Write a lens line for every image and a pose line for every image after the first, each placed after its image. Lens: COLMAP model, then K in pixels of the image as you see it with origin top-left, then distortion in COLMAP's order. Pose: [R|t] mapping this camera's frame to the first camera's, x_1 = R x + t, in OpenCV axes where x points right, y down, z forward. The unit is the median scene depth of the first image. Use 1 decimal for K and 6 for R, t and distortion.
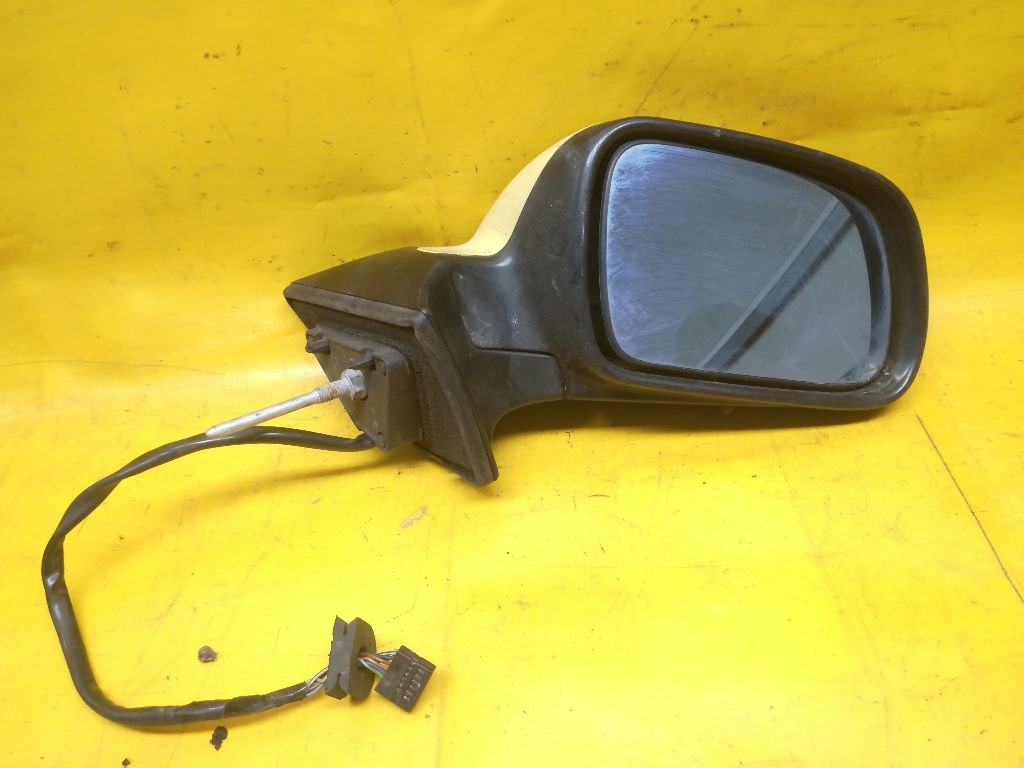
lens RADIAL K [[792.8, 0, 516.0], [0, 792.8, 382.9], [0, 0, 1]] dist [0.055107, -0.081574]
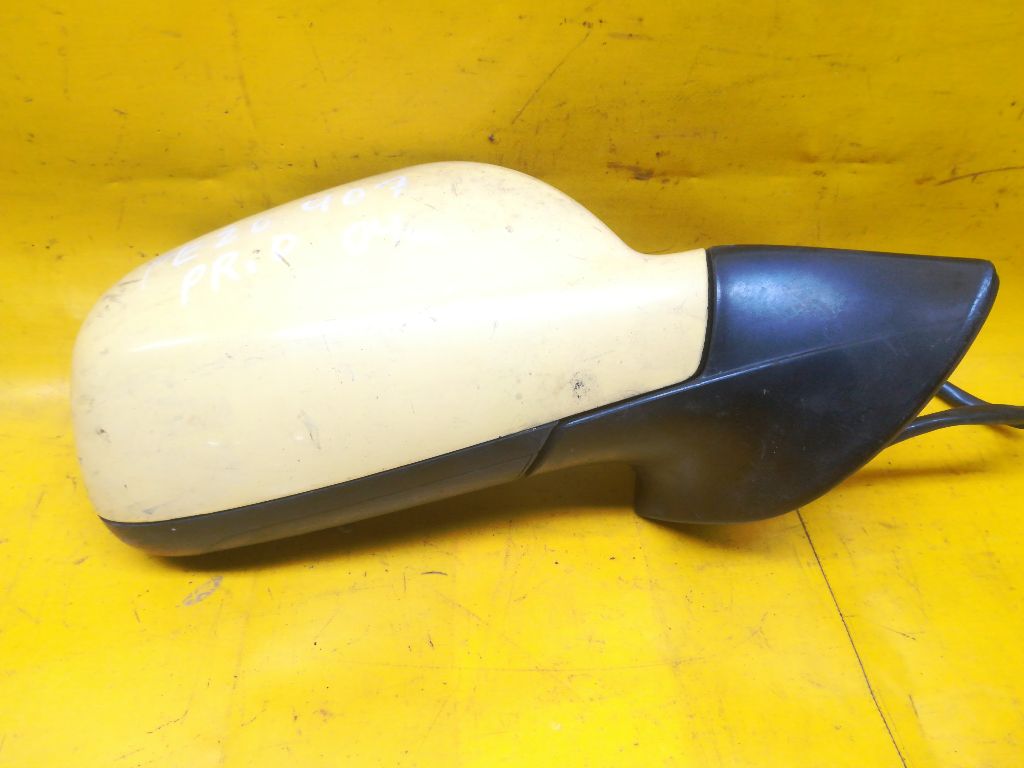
lens RADIAL K [[792.8, 0, 515.5], [0, 792.8, 384.7], [0, 0, 1]] dist [0.055107, -0.081574]
pose [[0.986001, 0.074152, 0.149346, 0.050090], [-0.079969, 0.996240, 0.033316, -0.095753], [-0.146314, -0.044793, 0.988223, 0.164488]]
